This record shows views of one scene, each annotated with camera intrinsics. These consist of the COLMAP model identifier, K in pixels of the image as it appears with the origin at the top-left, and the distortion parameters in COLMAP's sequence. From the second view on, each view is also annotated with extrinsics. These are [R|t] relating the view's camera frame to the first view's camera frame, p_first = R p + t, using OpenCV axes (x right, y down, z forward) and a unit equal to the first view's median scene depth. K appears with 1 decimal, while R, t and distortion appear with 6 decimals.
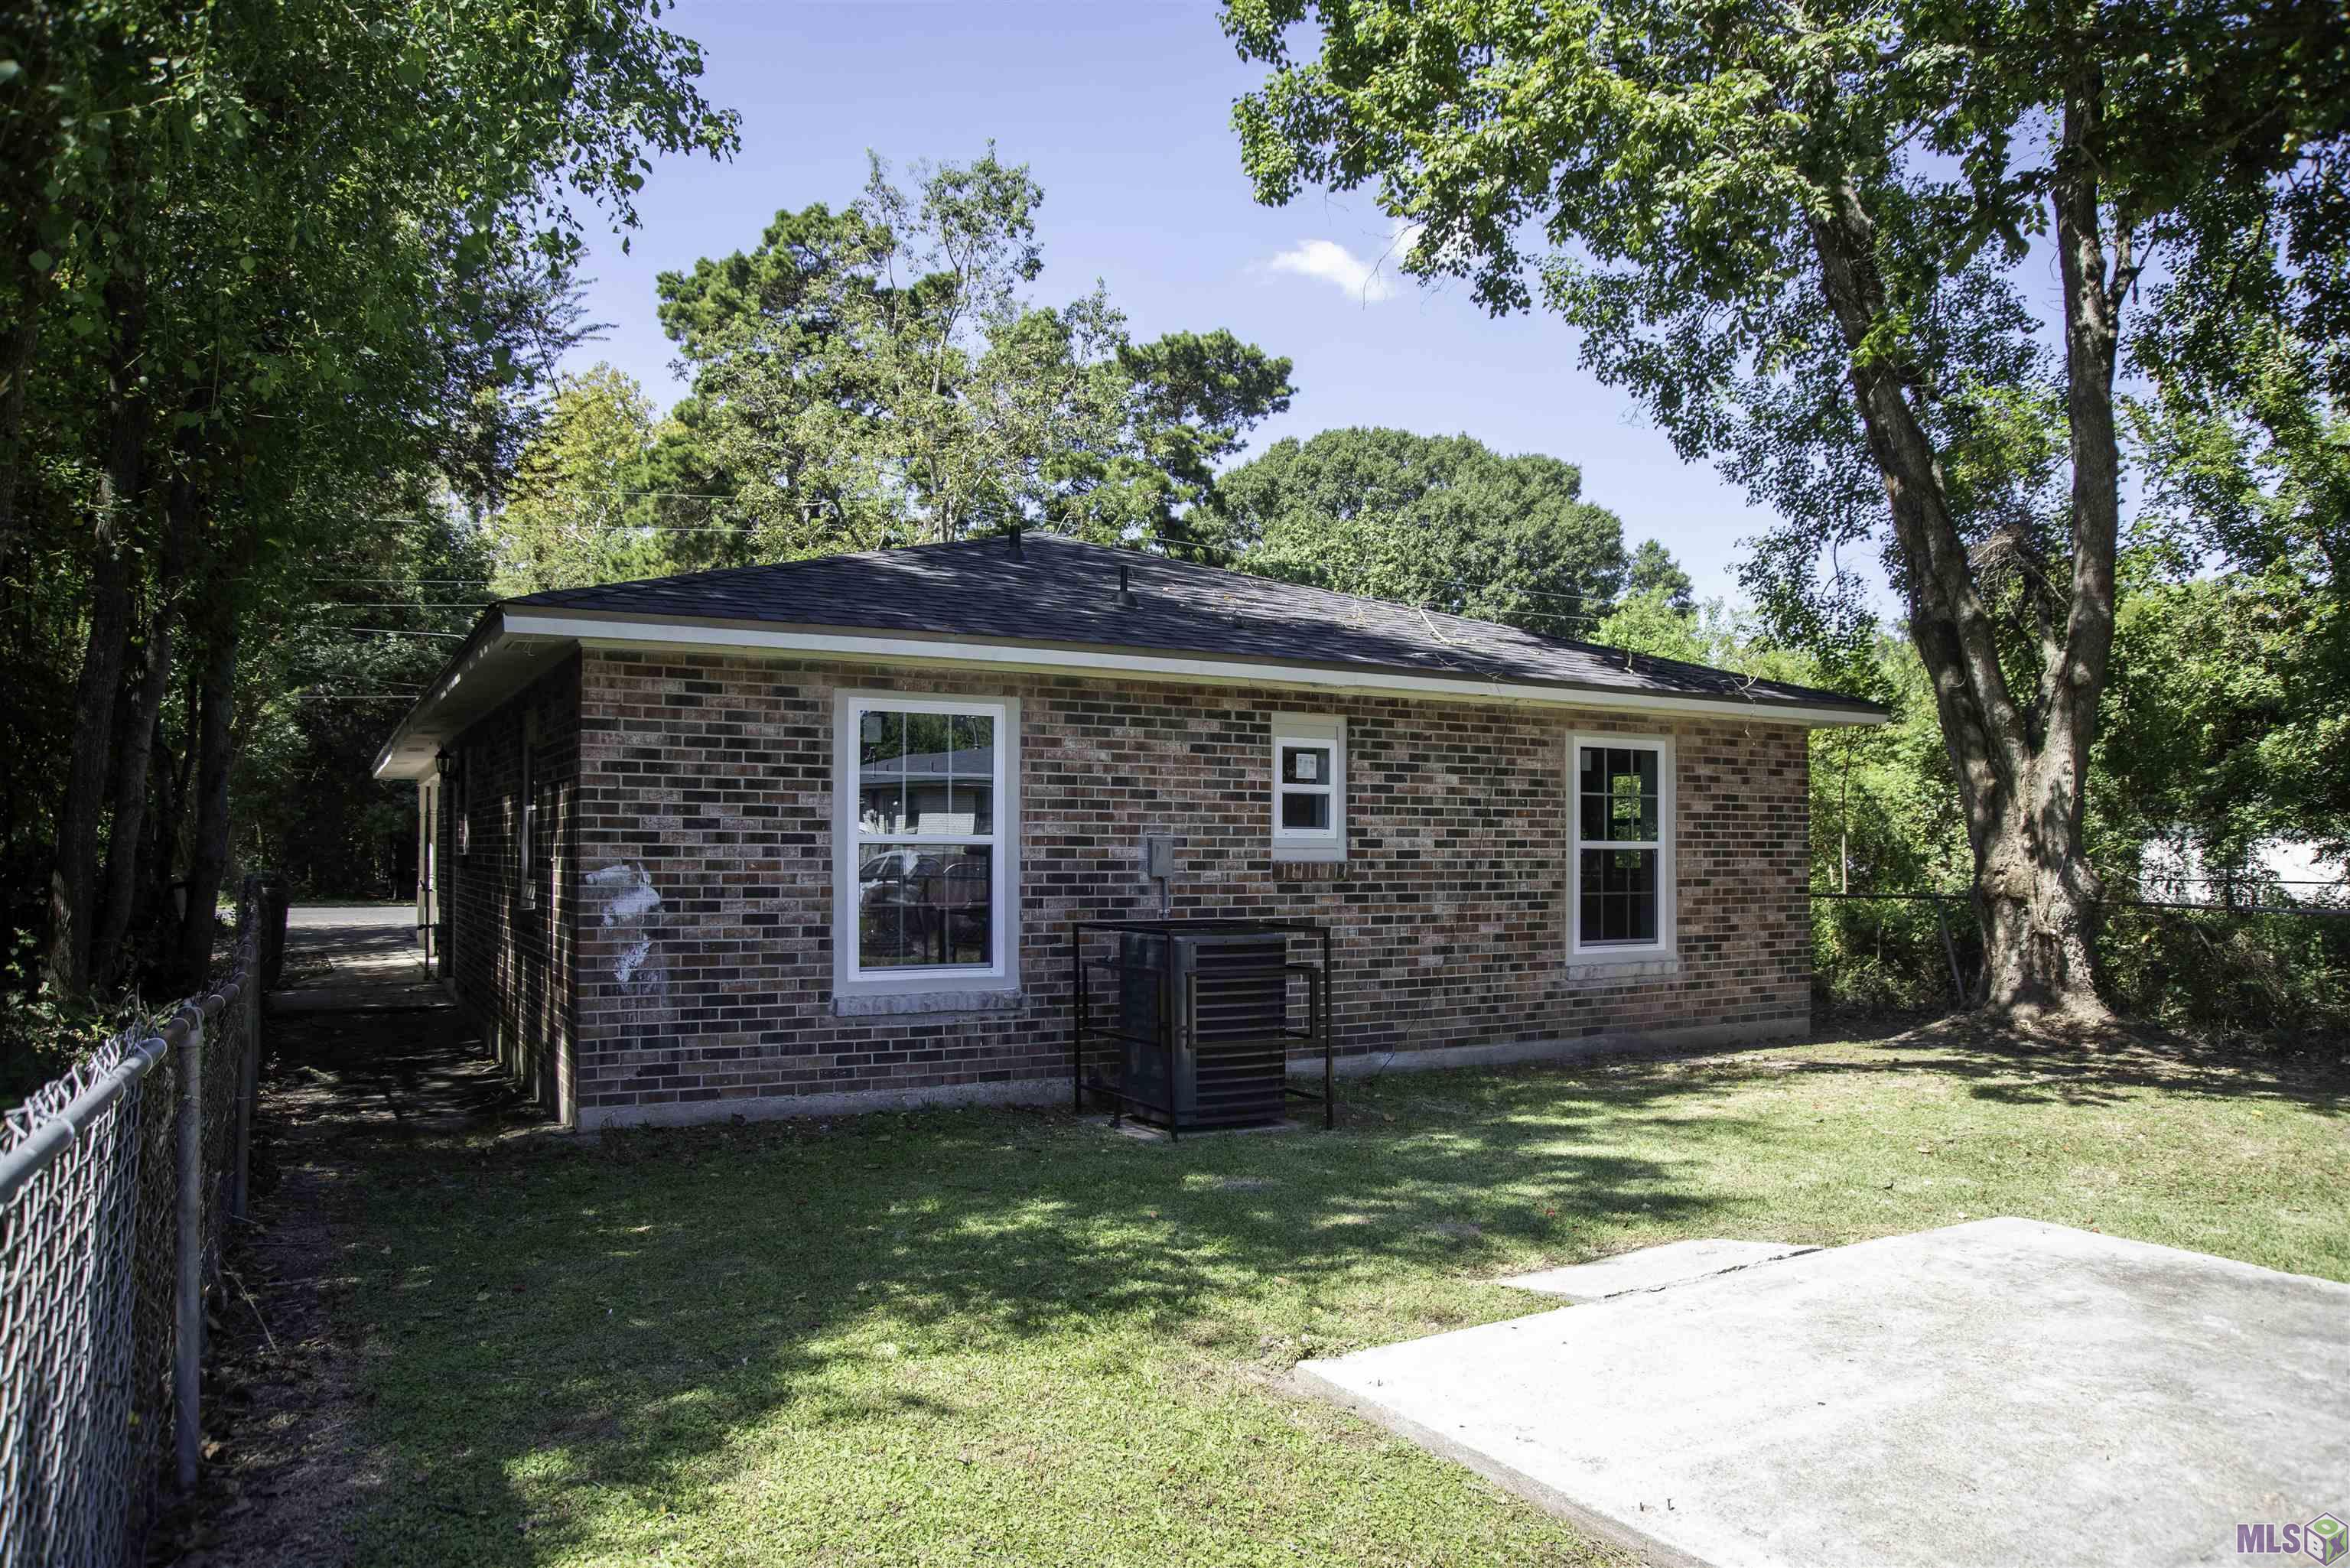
lens RADIAL K [[1585.4, 0, 1172.9], [0, 1585.4, 802.9], [0, 0, 1]] dist [-0.143903, 0.114617]
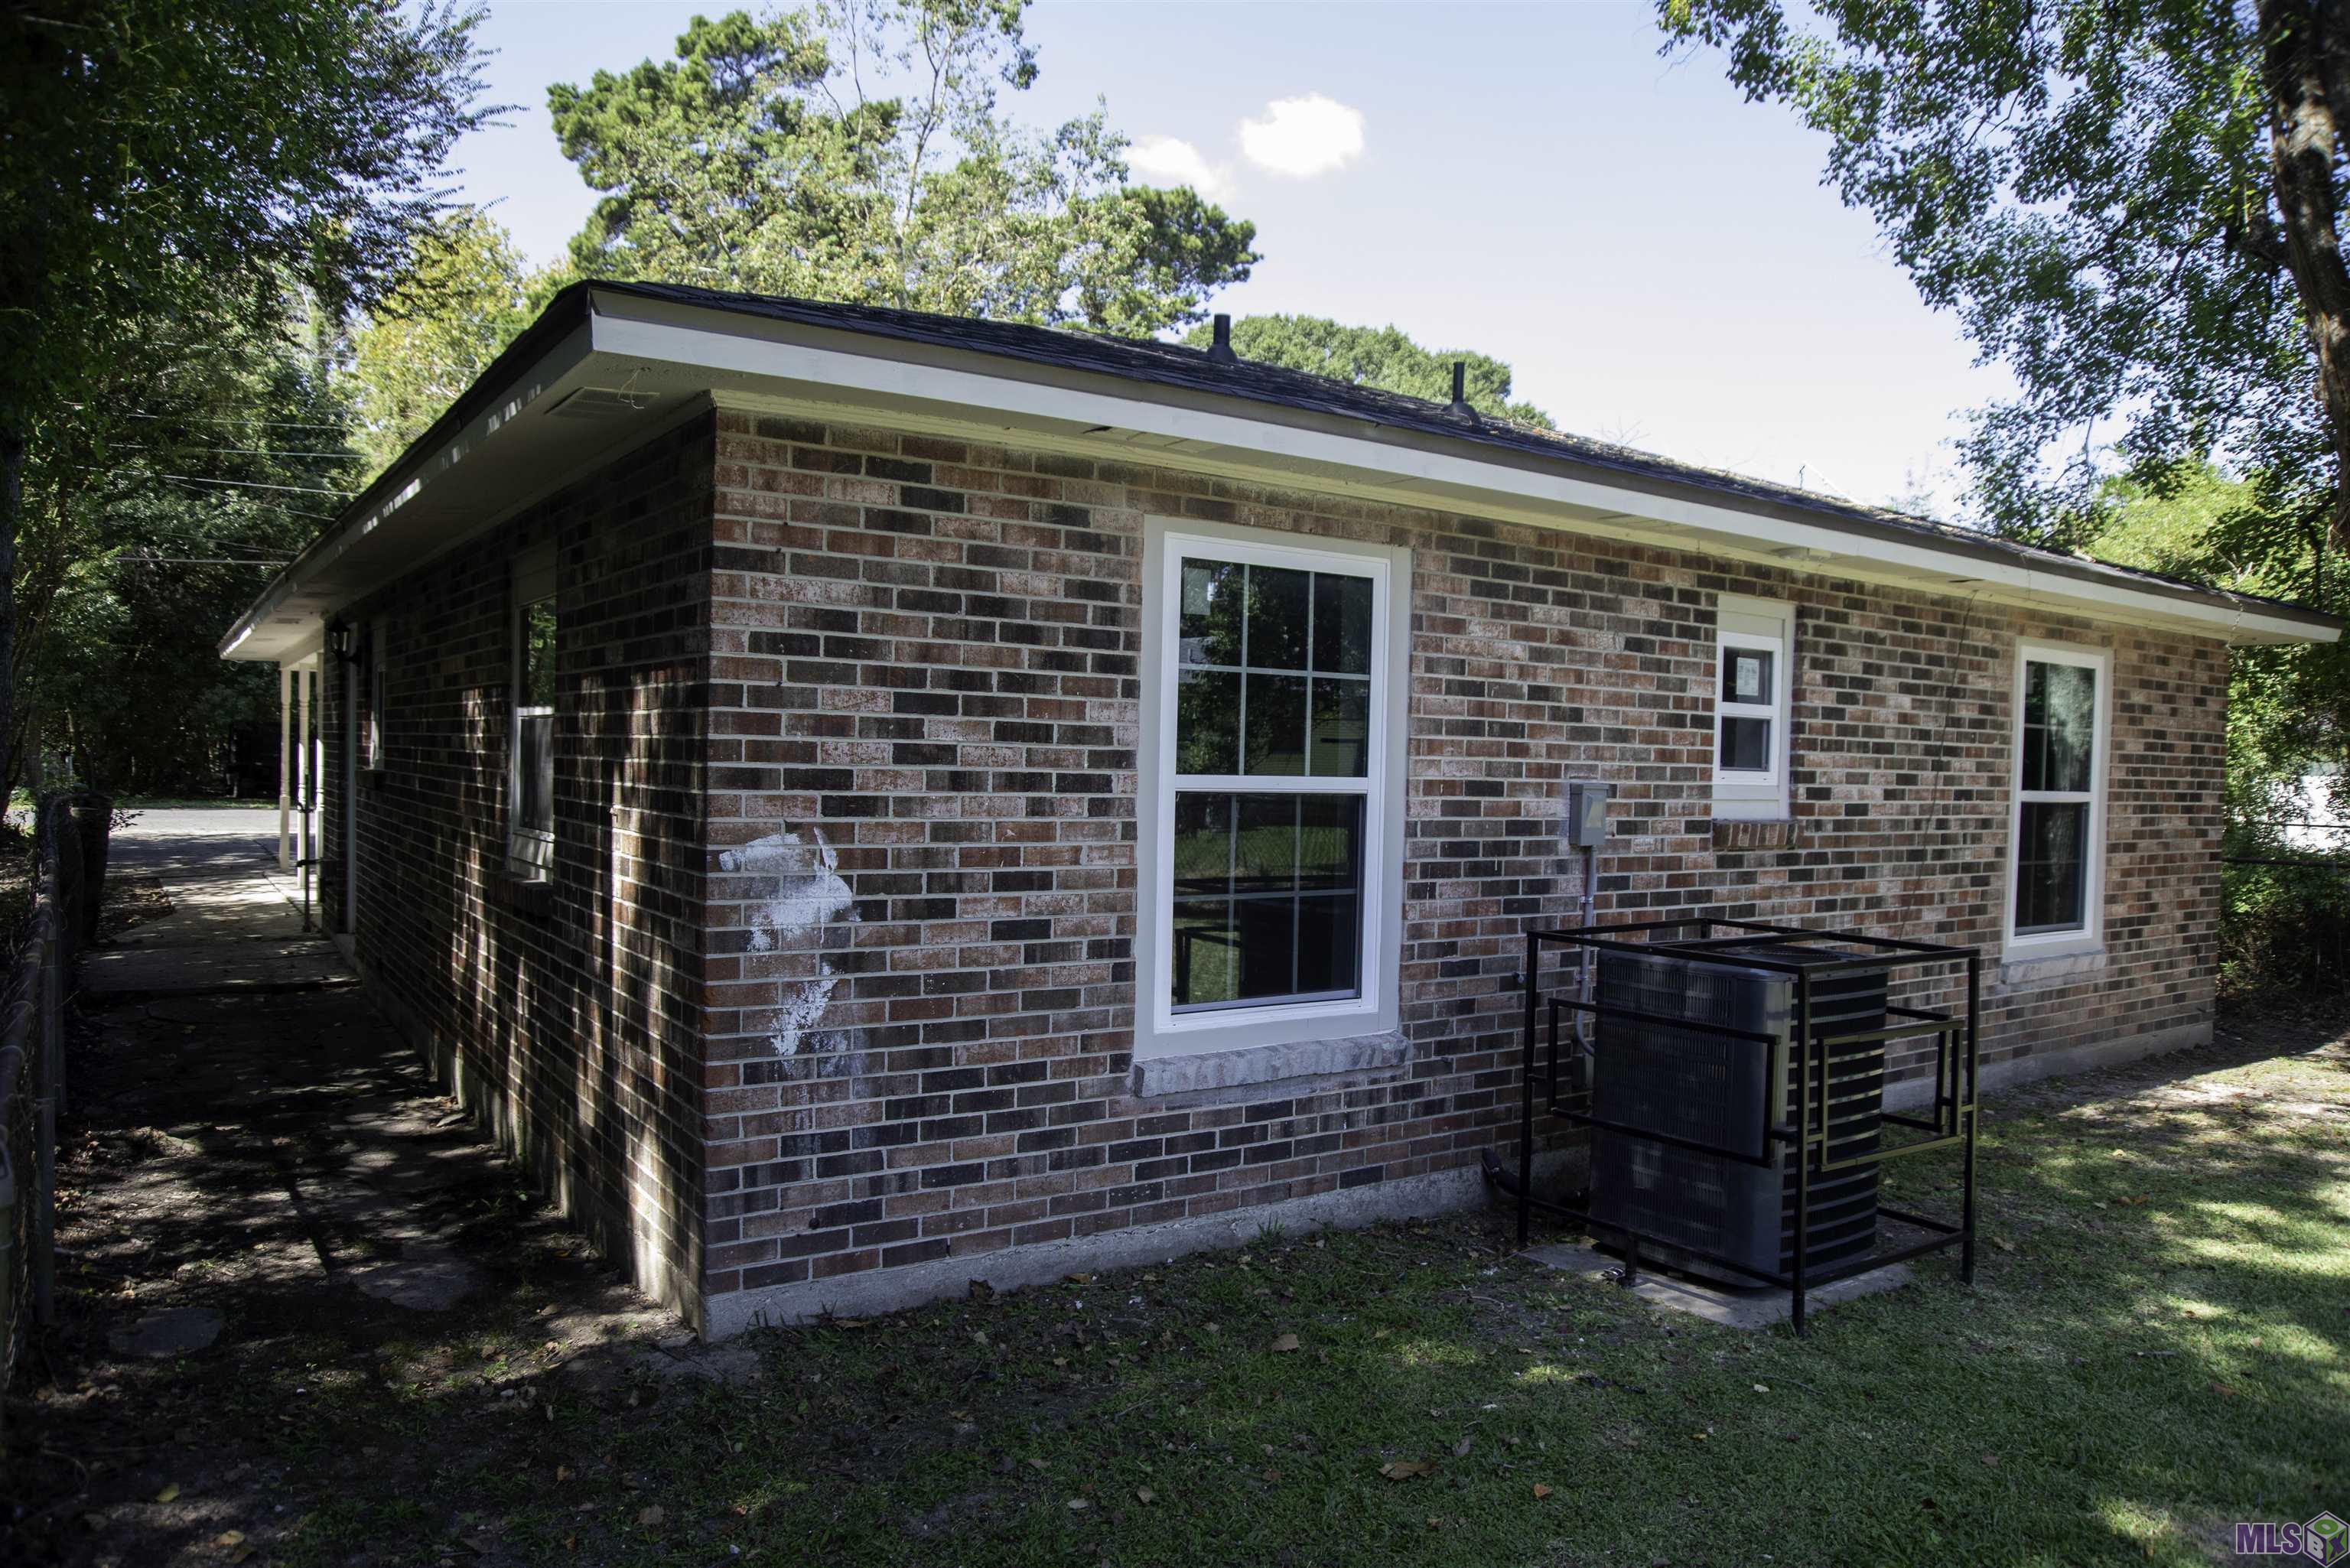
lens RADIAL K [[1585.4, 0, 1172.9], [0, 1585.4, 802.9], [0, 0, 1]] dist [-0.143903, 0.114617]
pose [[0.995865, 0.019442, 0.088740, -0.214010], [-0.024987, 0.997775, 0.061804, -0.004676], [-0.087341, -0.063766, 0.994135, 0.368978]]
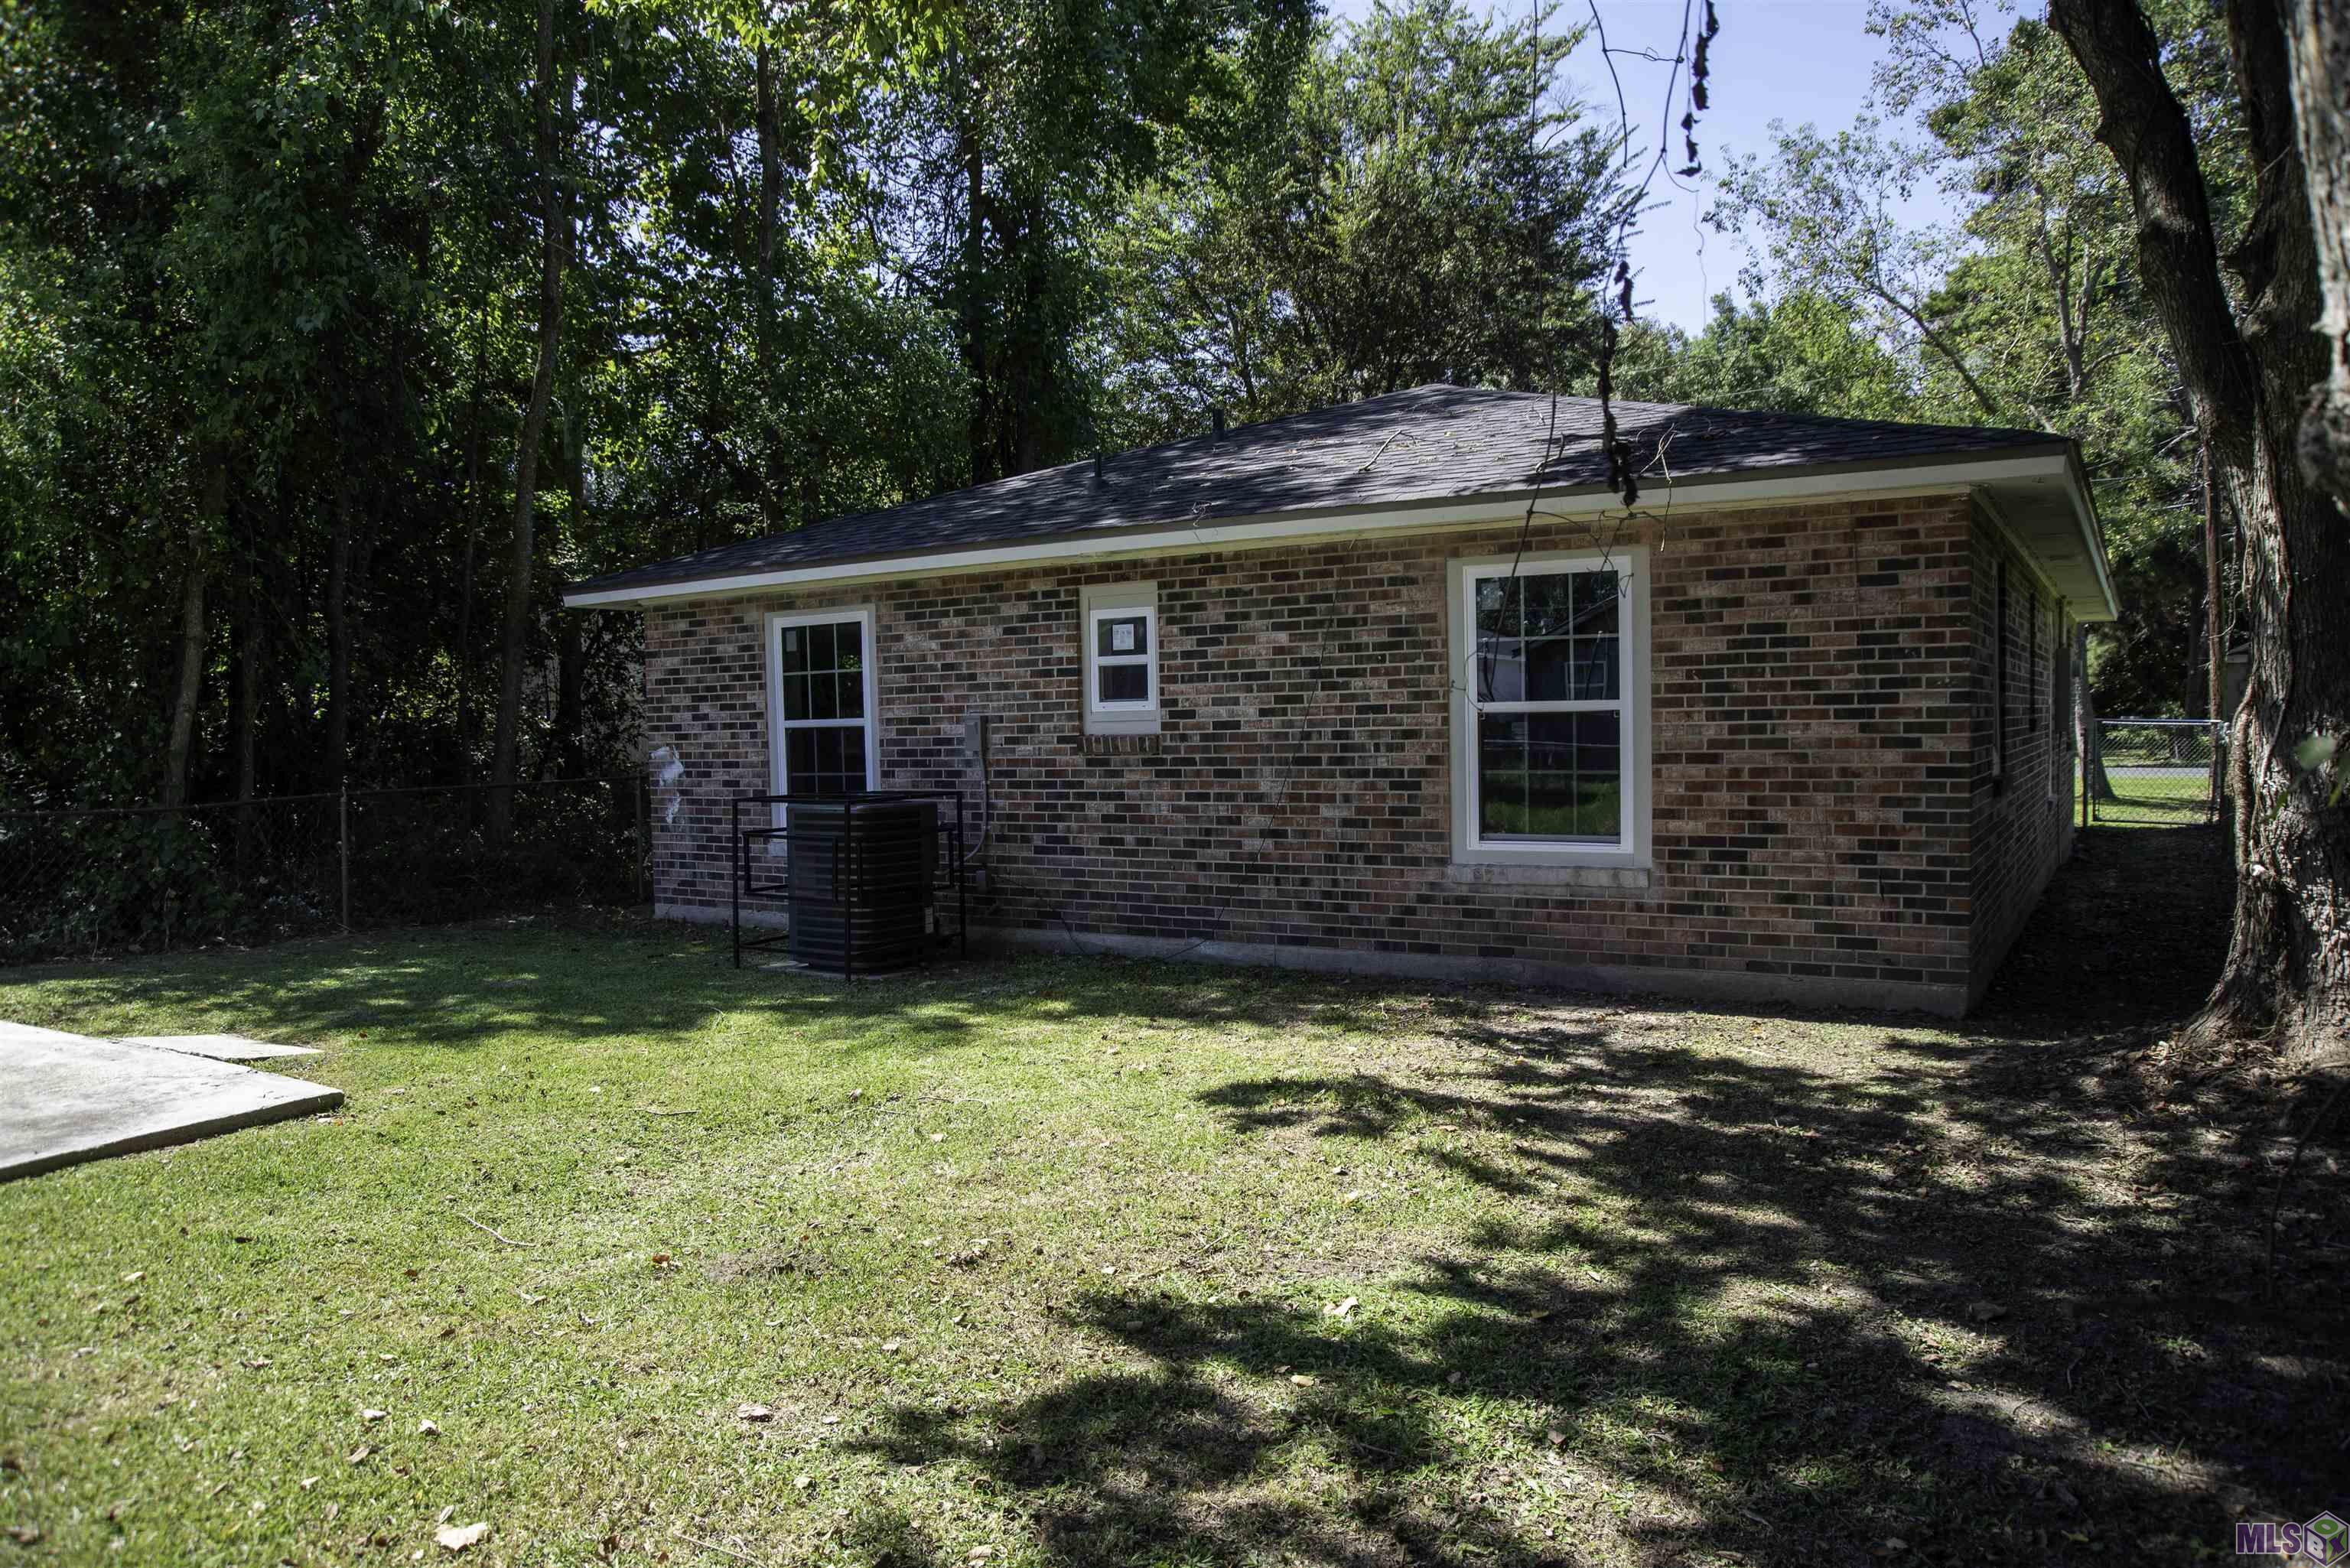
lens RADIAL K [[1585.4, 0, 1172.9], [0, 1585.4, 802.9], [0, 0, 1]] dist [-0.143903, 0.114617]
pose [[0.474867, 0.030167, -0.879540, 0.962436], [0.050221, 0.996855, 0.061305, 0.020484], [0.878623, -0.073283, 0.471859, 0.561448]]
